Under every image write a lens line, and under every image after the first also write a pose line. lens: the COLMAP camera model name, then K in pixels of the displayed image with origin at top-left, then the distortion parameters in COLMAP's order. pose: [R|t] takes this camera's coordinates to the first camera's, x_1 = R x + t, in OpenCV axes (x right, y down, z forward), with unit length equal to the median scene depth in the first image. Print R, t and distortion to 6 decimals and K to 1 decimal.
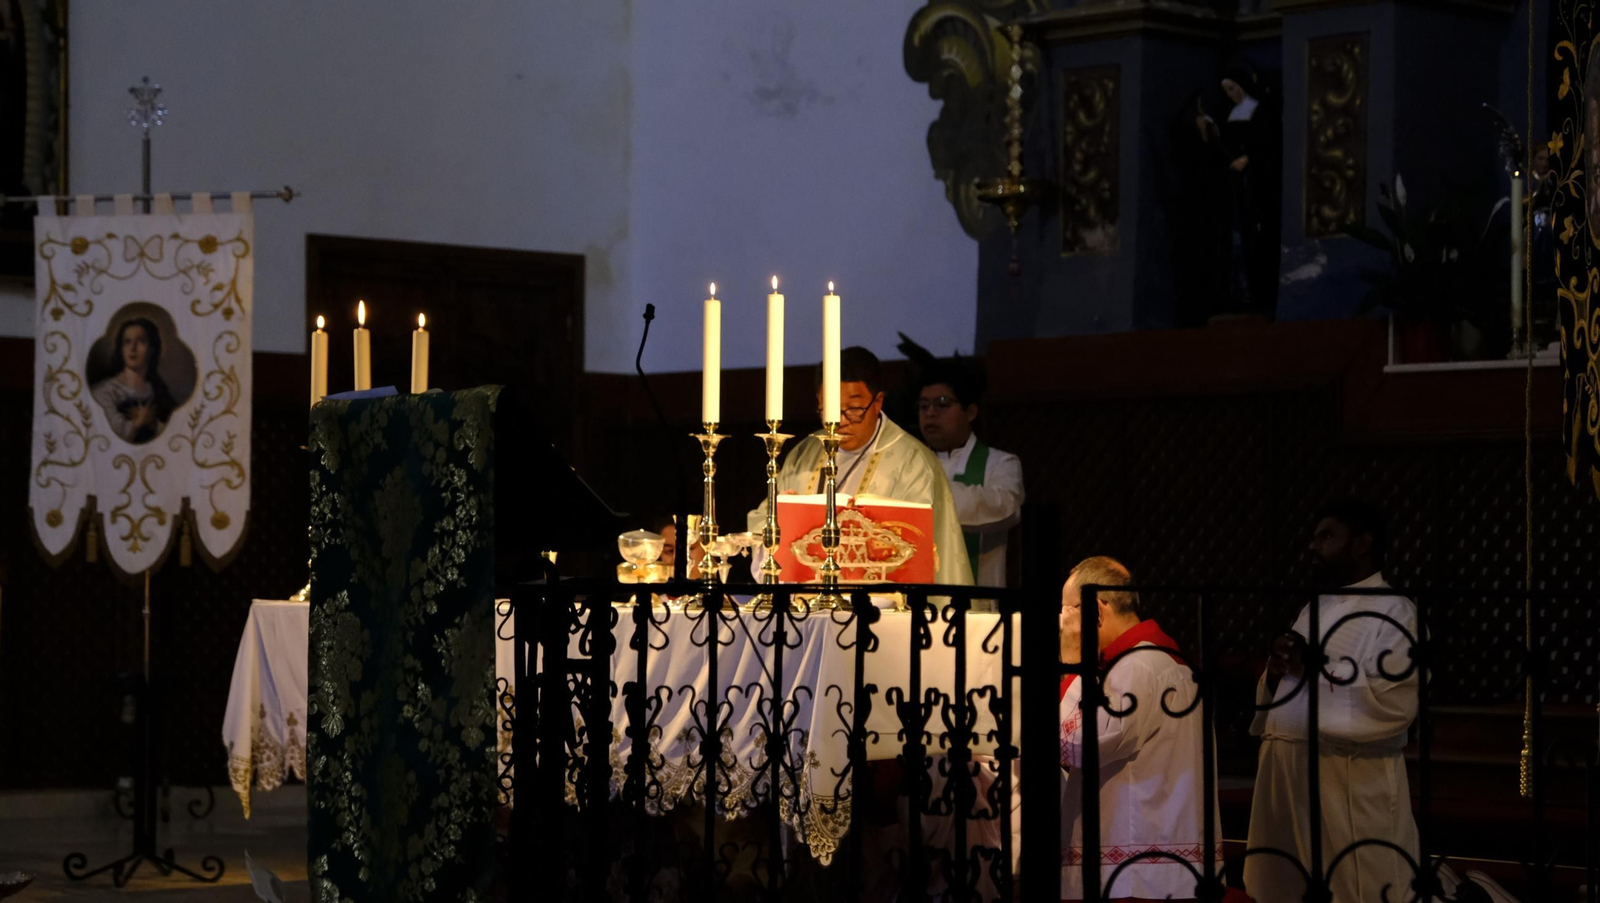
lens RADIAL K [[3775.1, 0, 828.1], [0, 3775.1, 463.1], [0, 0, 1]] dist [0.037792, 1.438512]
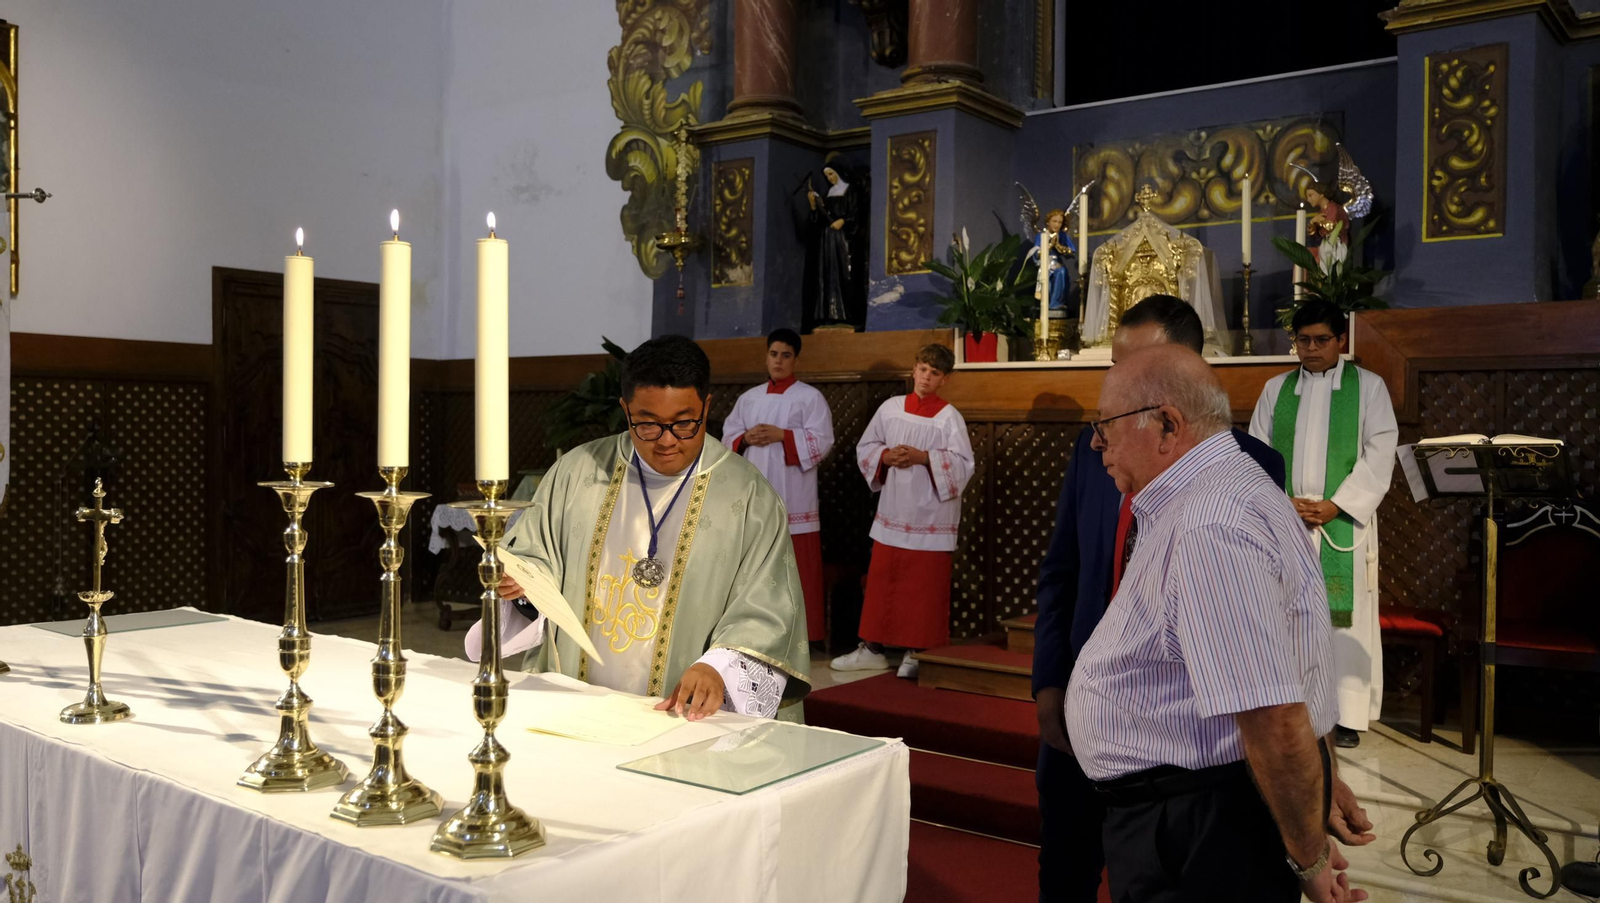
lens RADIAL K [[1299.9, 0, 806.1], [0, 1299.9, 452.1], [0, 0, 1]] dist [-0.013863, 0.004592]
pose [[0.984264, 0.001093, 0.176702, 0.008541], [-0.009703, 0.998806, 0.047869, -0.017023], [-0.176439, -0.048831, 0.983100, 0.584496]]
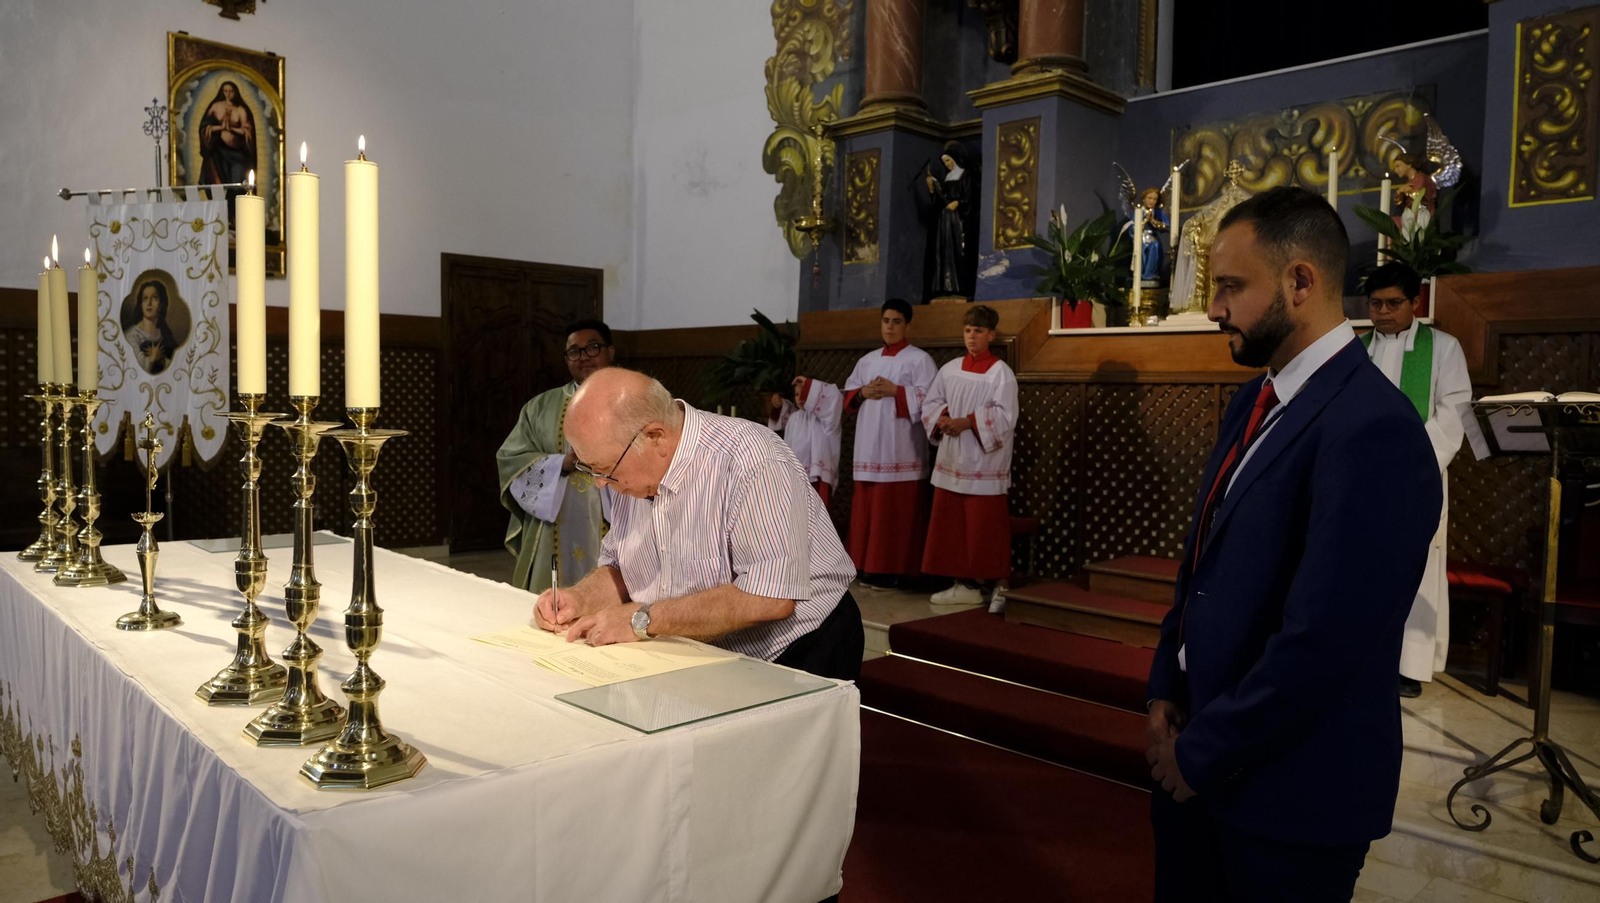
lens RADIAL K [[1087.8, 0, 803.7], [0, 1087.8, 451.7], [0, 0, 1]] dist [-0.024531, 0.010347]
pose [[0.999731, 0.011590, 0.020074, 0.041893], [-0.013226, 0.996430, 0.083377, -0.012901], [-0.019036, -0.083620, 0.996316, 0.609836]]
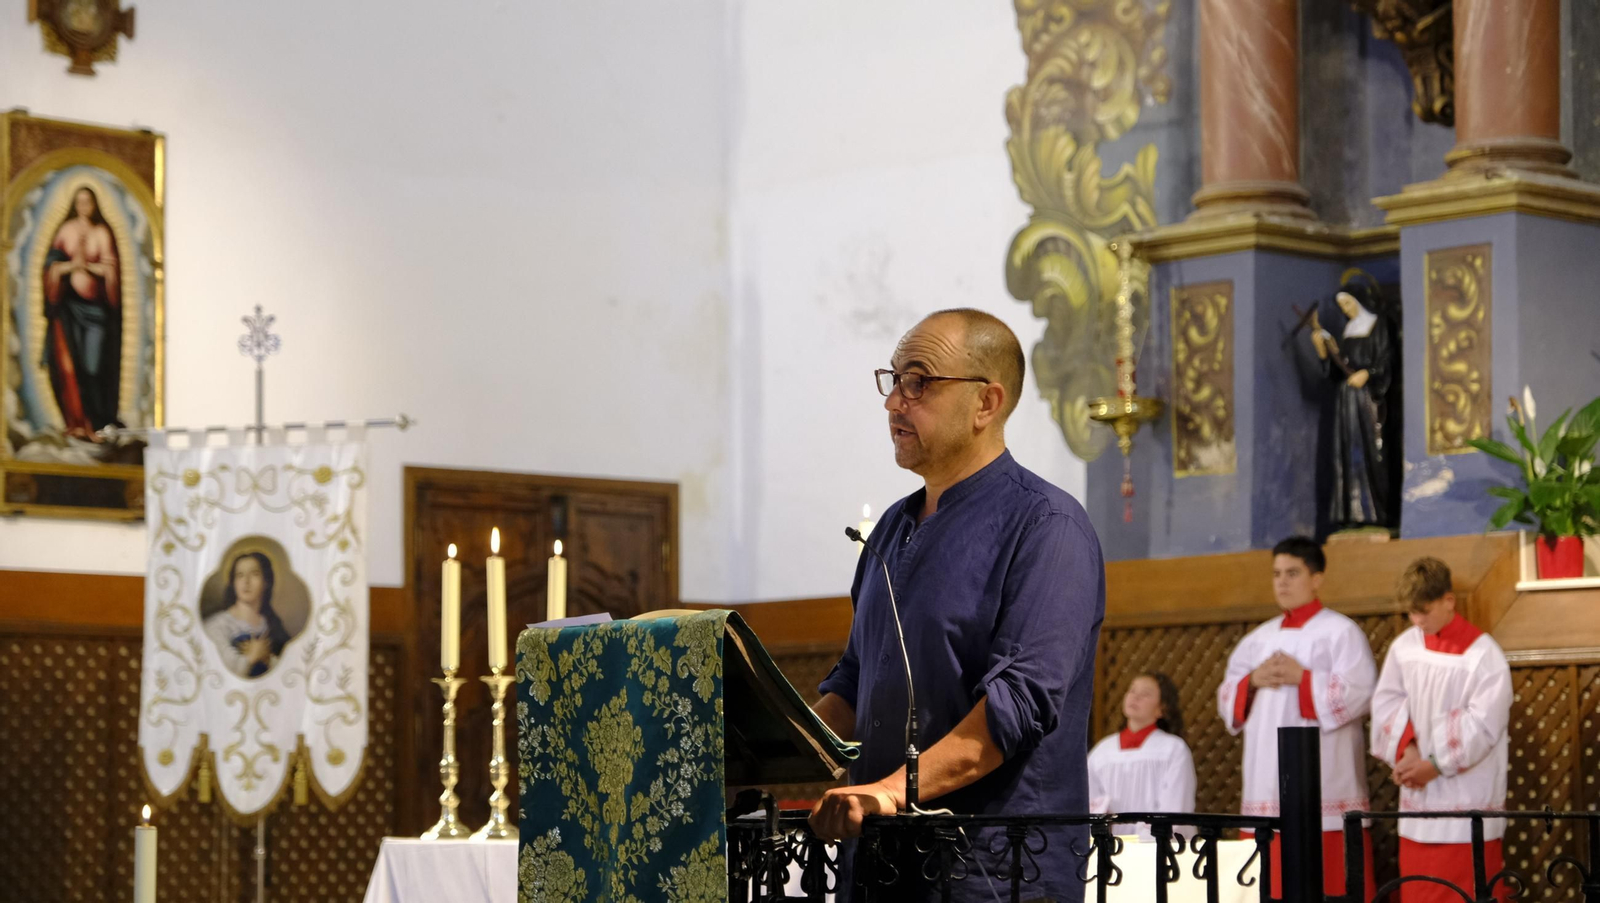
lens RADIAL K [[3781.5, 0, 843.4], [0, 3781.5, 481.1], [0, 0, 1]] dist [0.086104, 0.388736]
pose [[0.999887, -0.013838, -0.005894, -0.022925], [0.013490, 0.998367, -0.055507, 0.000186], [0.006653, 0.055422, 0.998441, 0.020231]]
